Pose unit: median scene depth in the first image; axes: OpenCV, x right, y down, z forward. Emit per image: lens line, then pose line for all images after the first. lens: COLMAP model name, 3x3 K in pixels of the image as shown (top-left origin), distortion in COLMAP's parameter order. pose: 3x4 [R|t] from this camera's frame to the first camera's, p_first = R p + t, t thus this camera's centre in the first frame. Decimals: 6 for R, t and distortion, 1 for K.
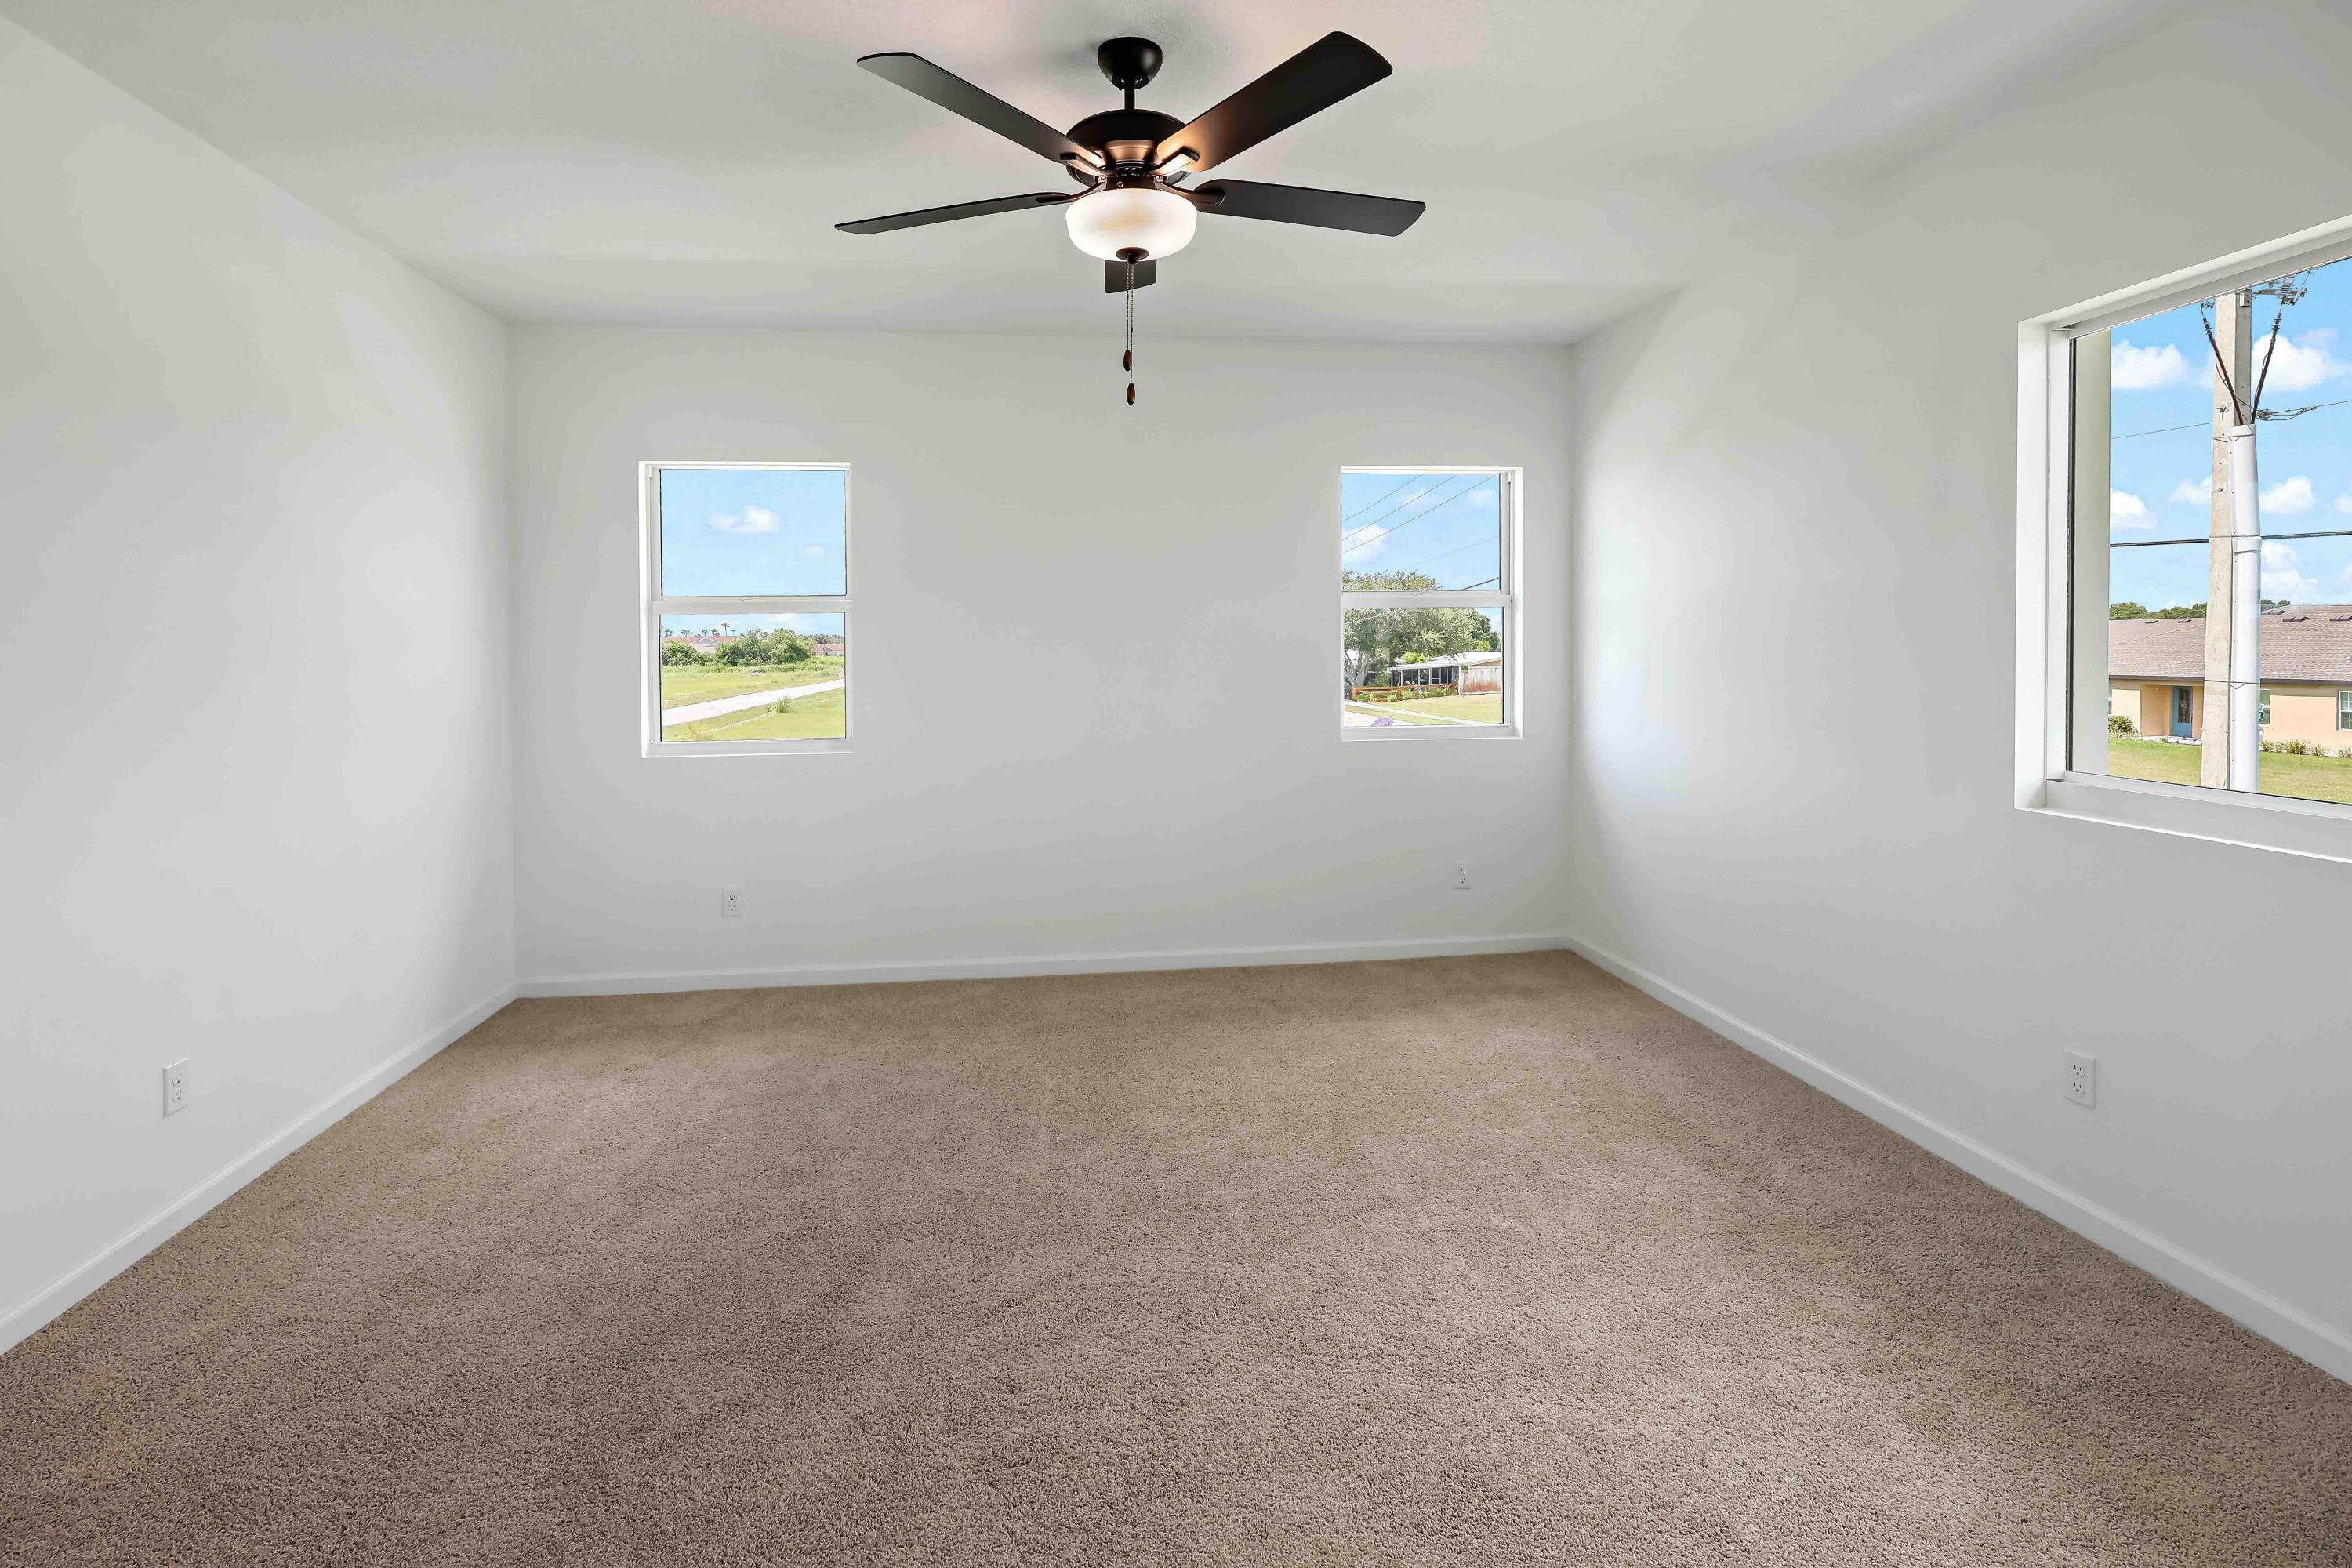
lens RADIAL K [[1109.6, 0, 1277.0], [0, 1109.6, 656.5], [0, 0, 1]] dist [0.001845, 0.000588]
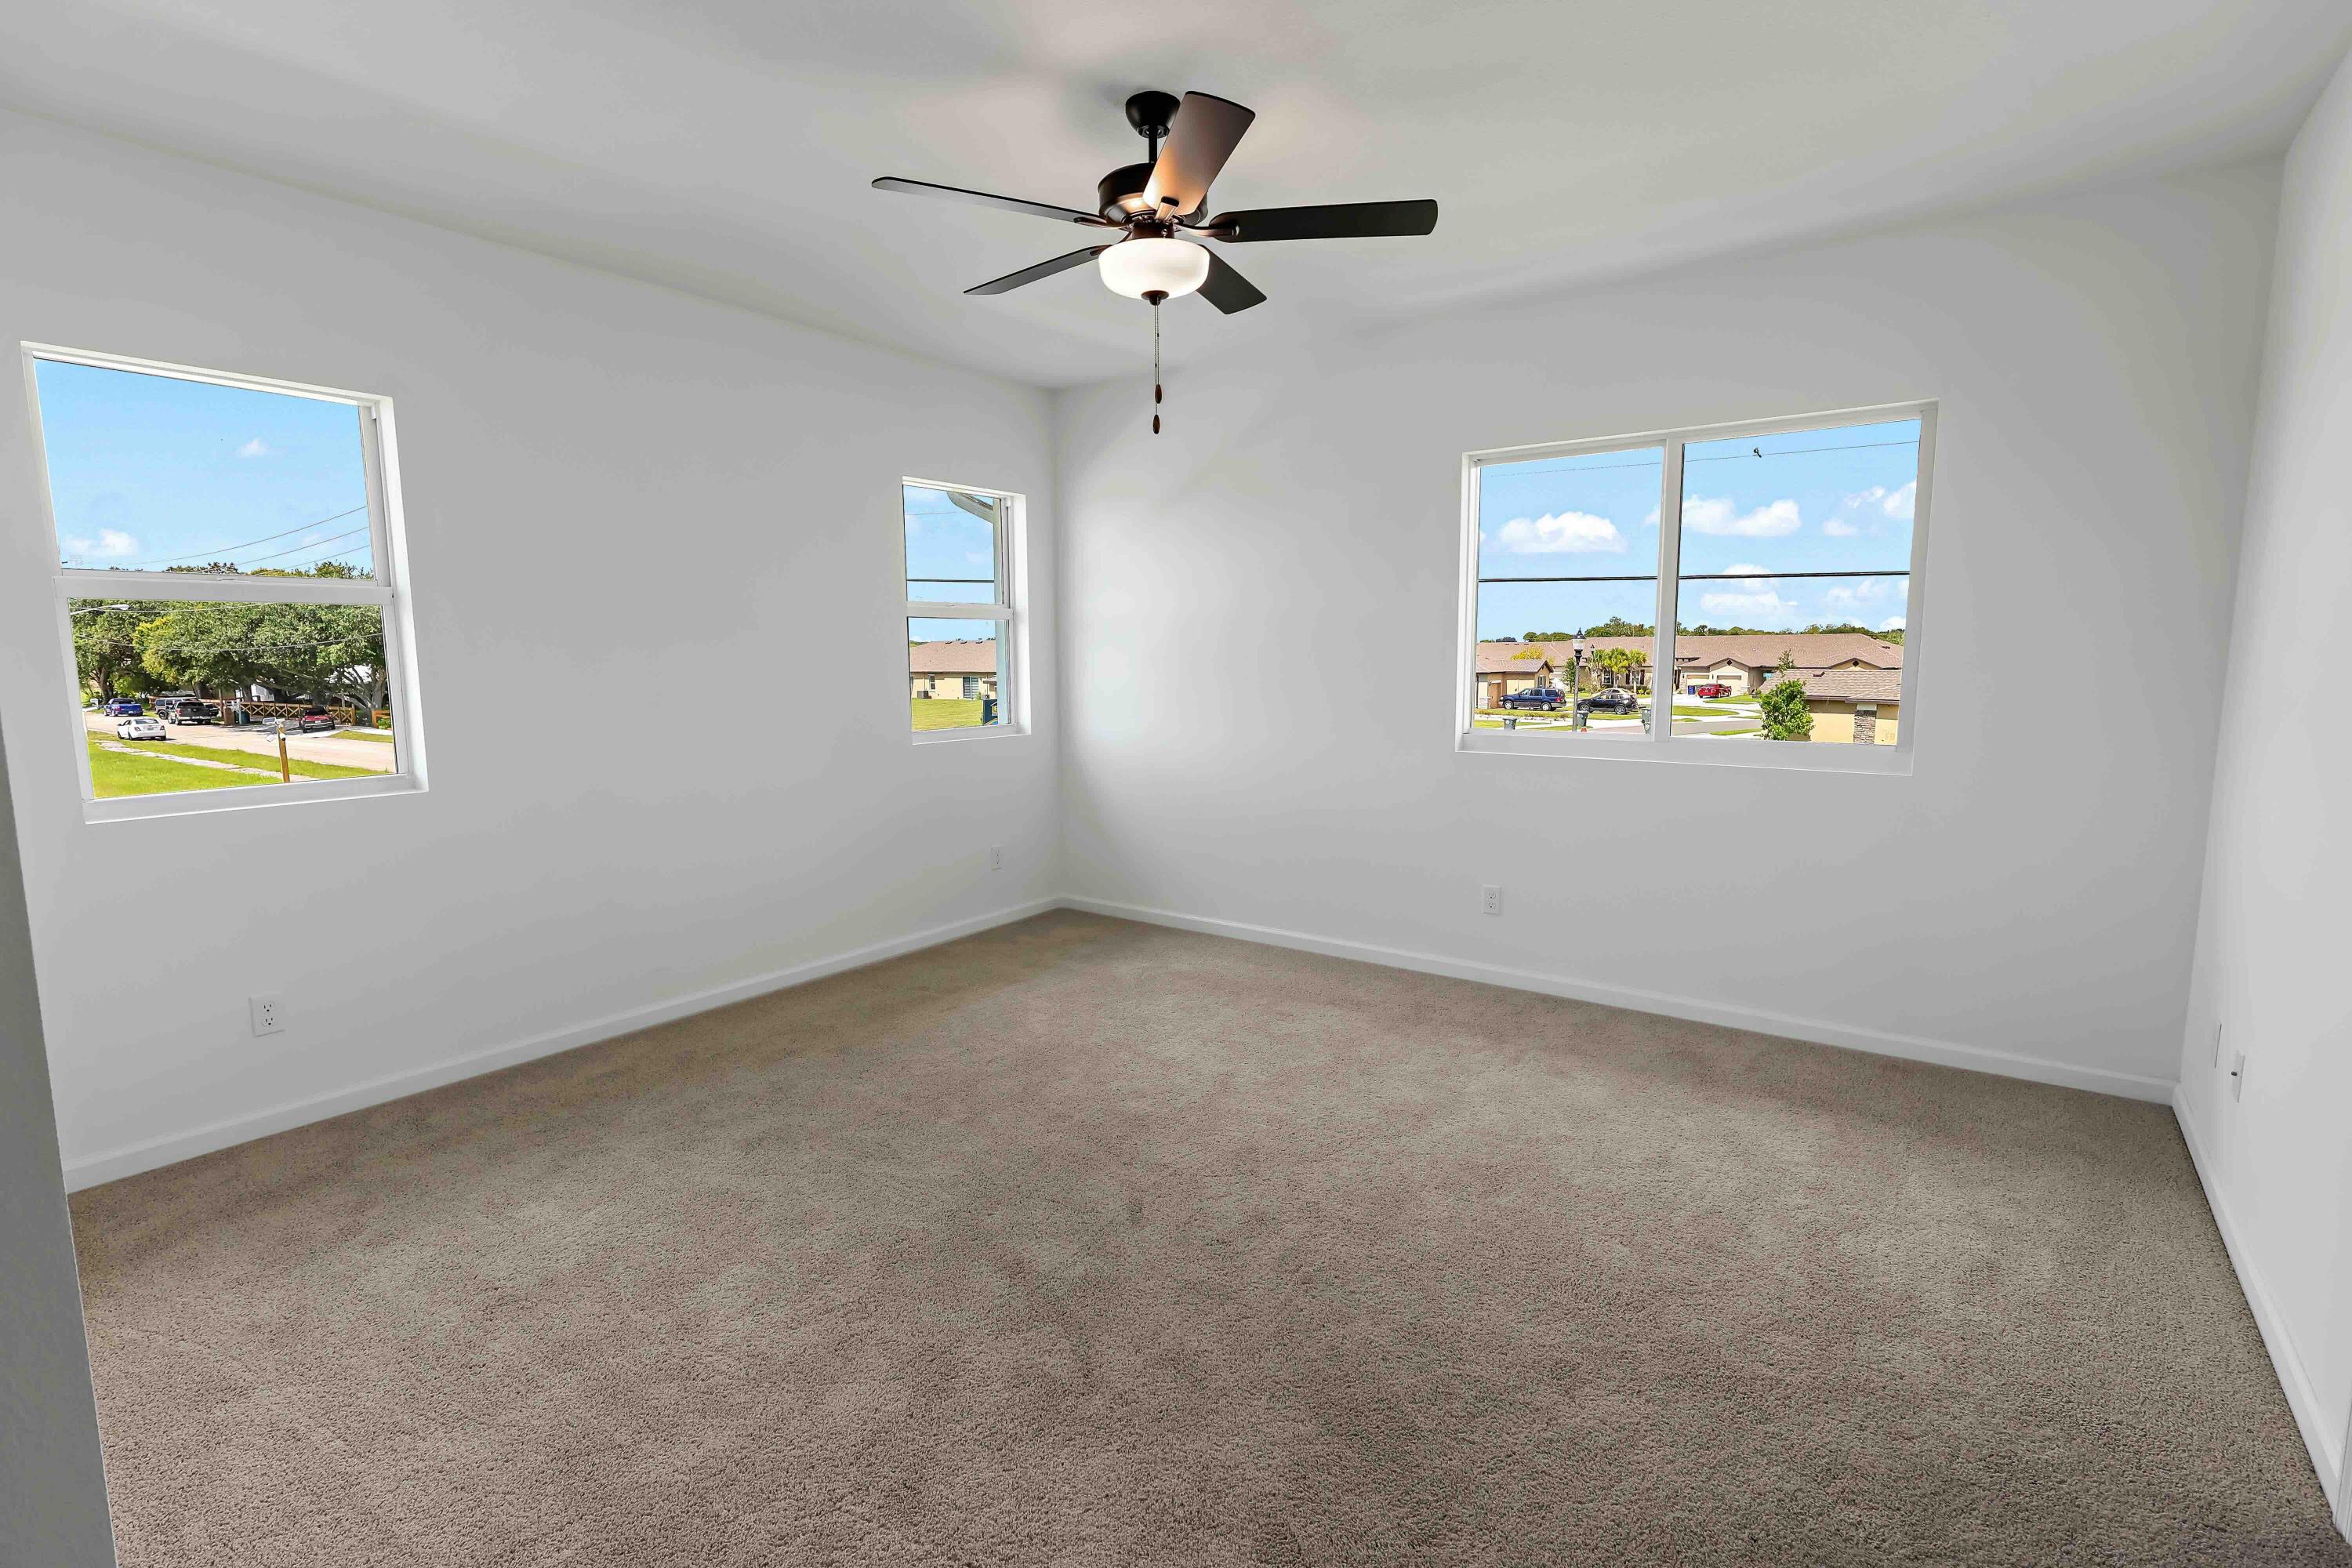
lens RADIAL K [[1109.6, 0, 1158.0], [0, 1109.6, 791.1], [0, 0, 1]] dist [0.001845, 0.000588]
pose [[0.698009, -0.085364, 0.710983, -0.854529], [0.006802, 0.993615, 0.112620, 0.005407], [-0.716057, -0.073774, 0.694133, 0.162741]]
